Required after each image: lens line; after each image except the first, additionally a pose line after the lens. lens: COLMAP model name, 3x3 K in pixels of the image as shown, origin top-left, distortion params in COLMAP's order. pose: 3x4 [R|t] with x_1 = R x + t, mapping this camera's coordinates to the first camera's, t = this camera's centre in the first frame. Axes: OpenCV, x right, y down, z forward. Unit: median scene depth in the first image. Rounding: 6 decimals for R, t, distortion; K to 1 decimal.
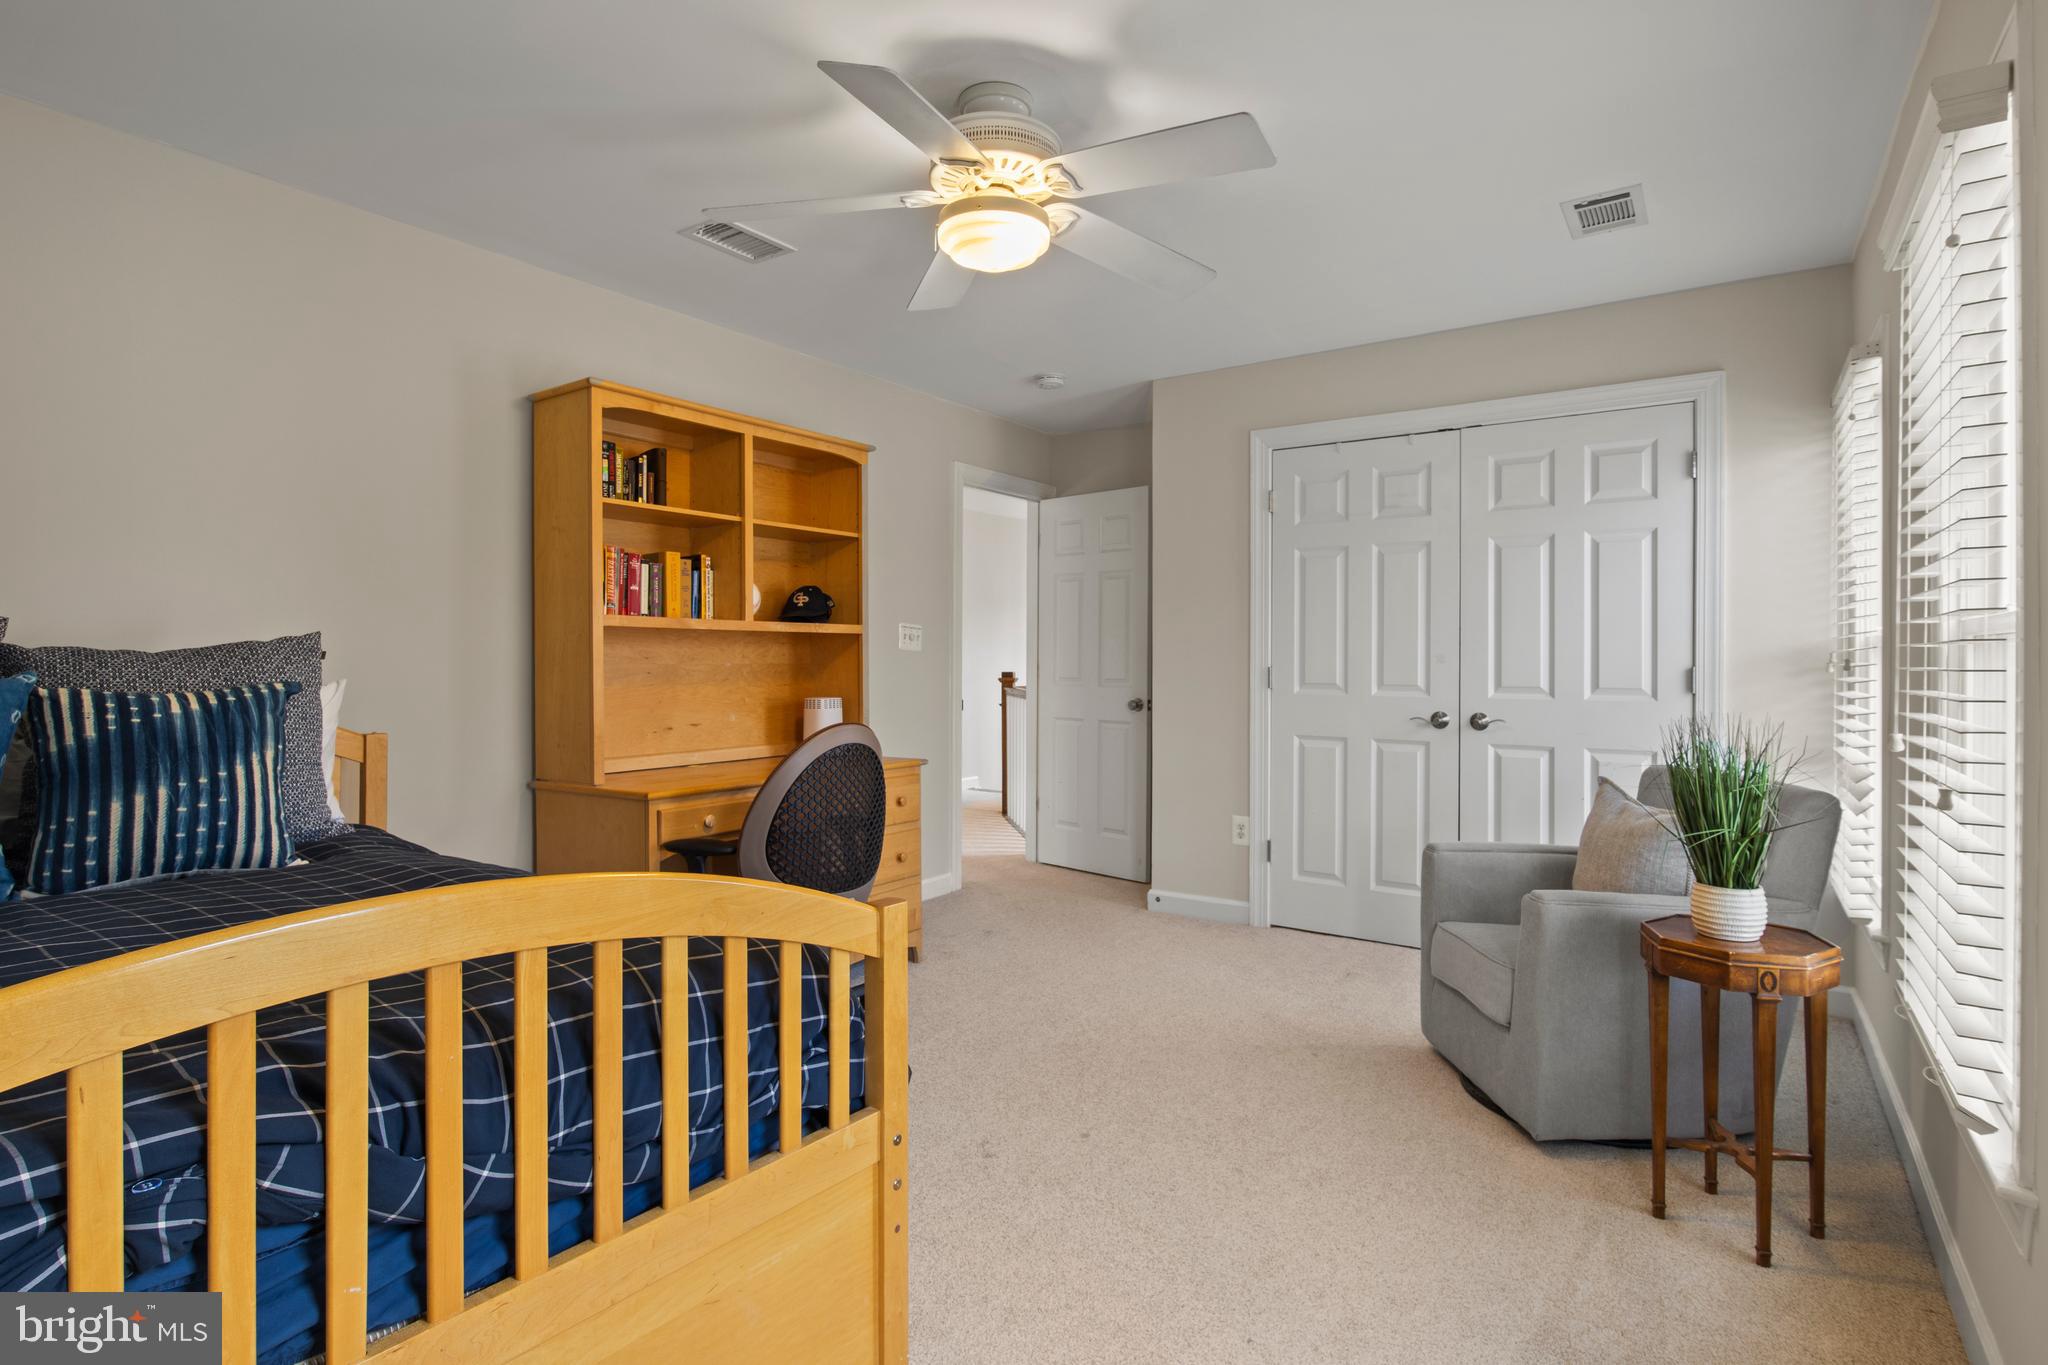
lens RADIAL K [[1032.4, 0, 1023.6], [0, 1032.4, 660.0], [0, 0, 1]] dist [-0.003913, -0.000239]
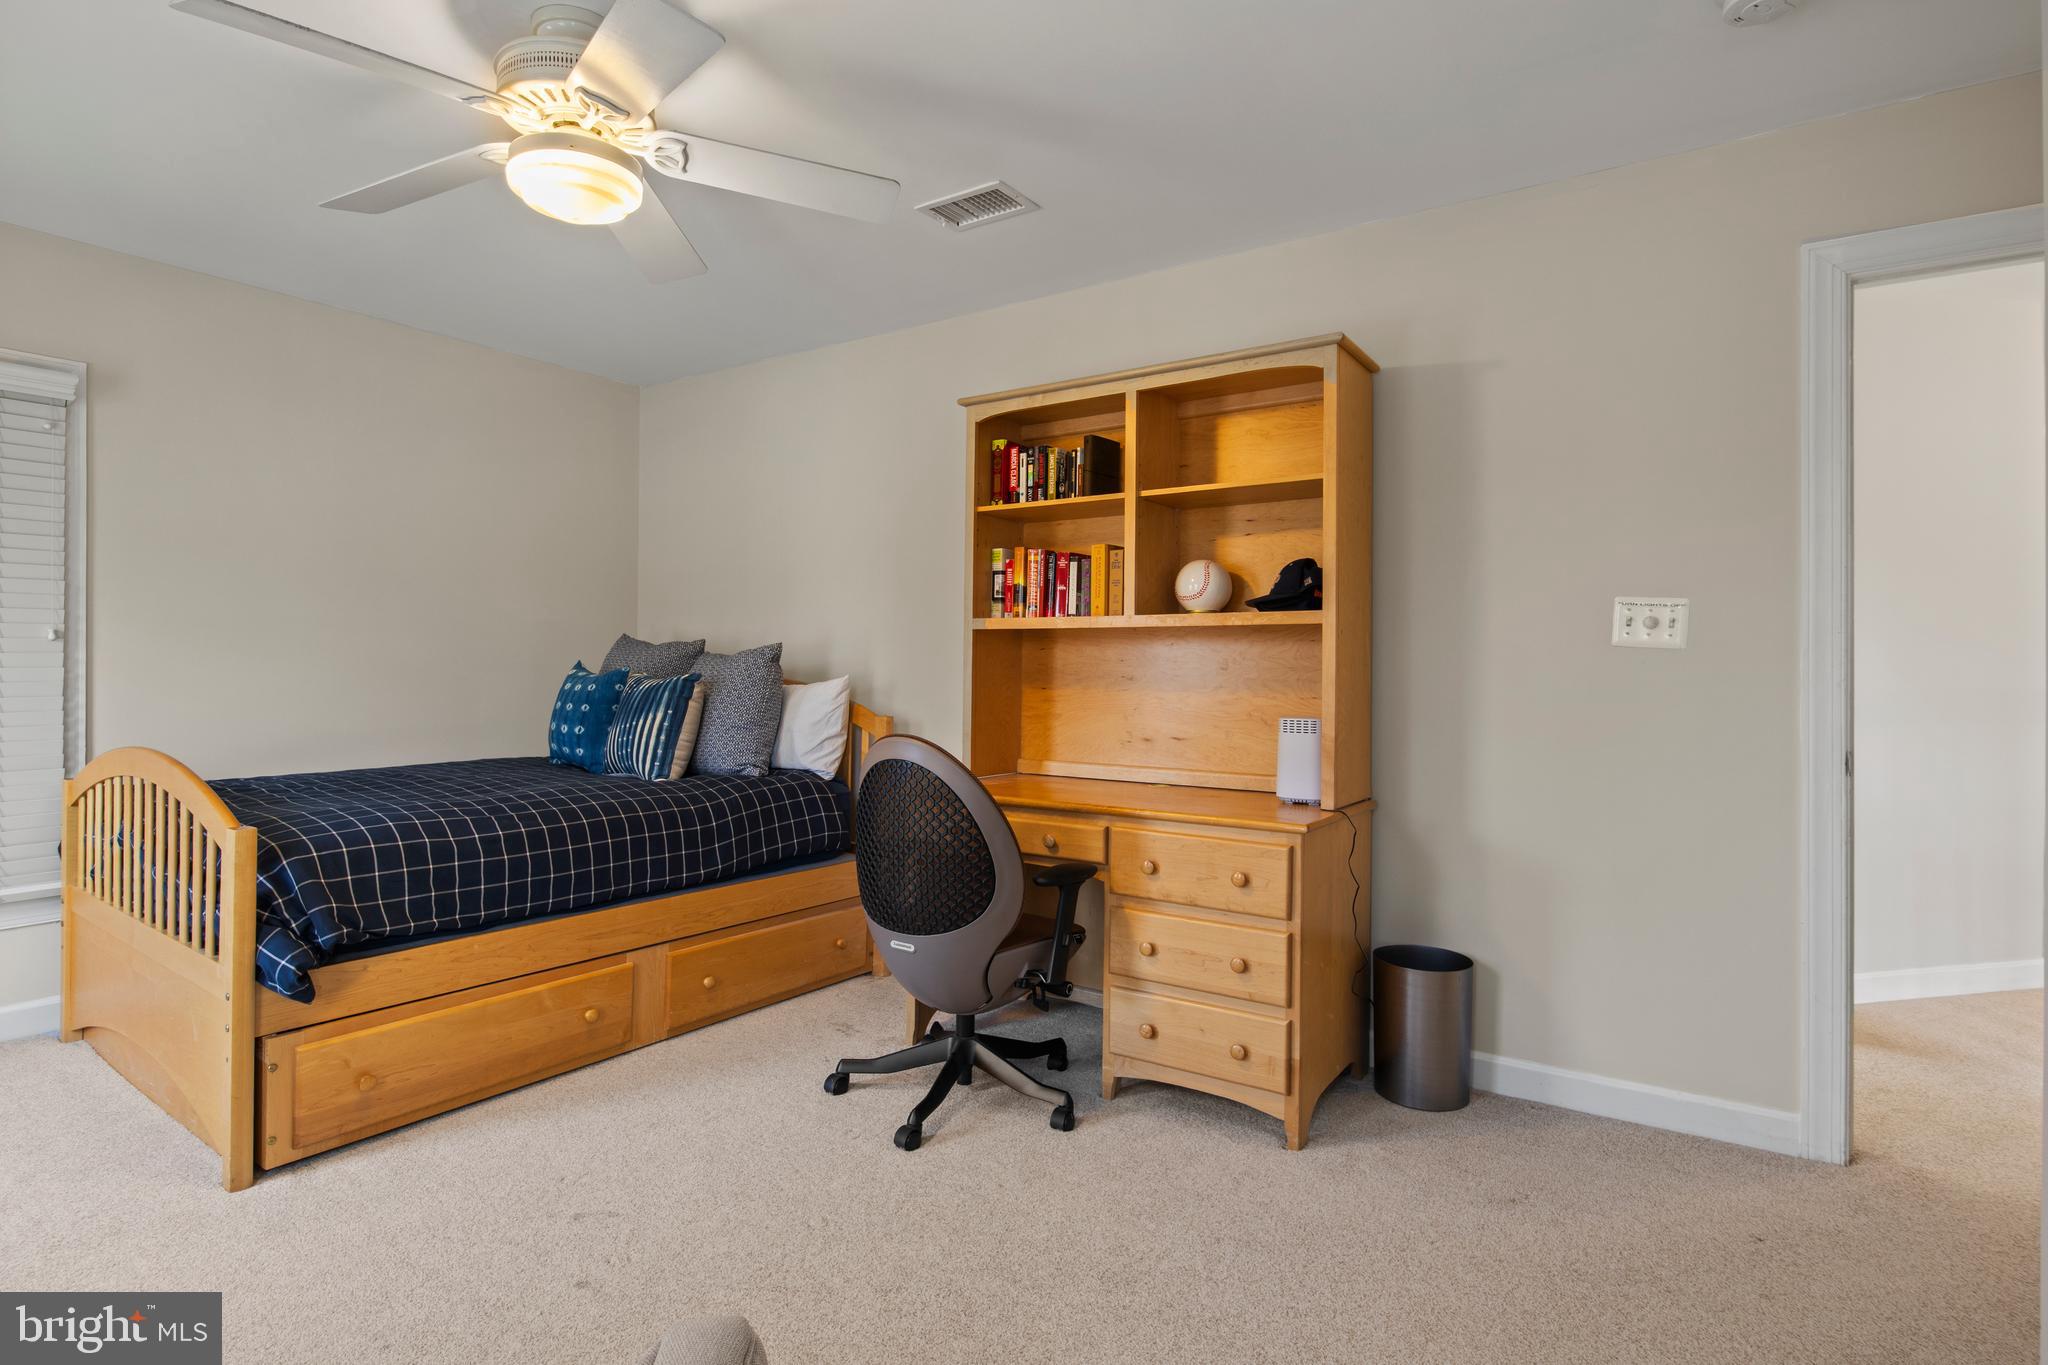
lens RADIAL K [[1032.4, 0, 1023.6], [0, 1032.4, 660.0], [0, 0, 1]] dist [-0.003913, -0.000239]
pose [[0.017094, -0.006752, -0.999831, 0.586540], [-0.006732, 0.999954, -0.006868, 0.004830], [0.999831, 0.006849, 0.017048, 0.936052]]
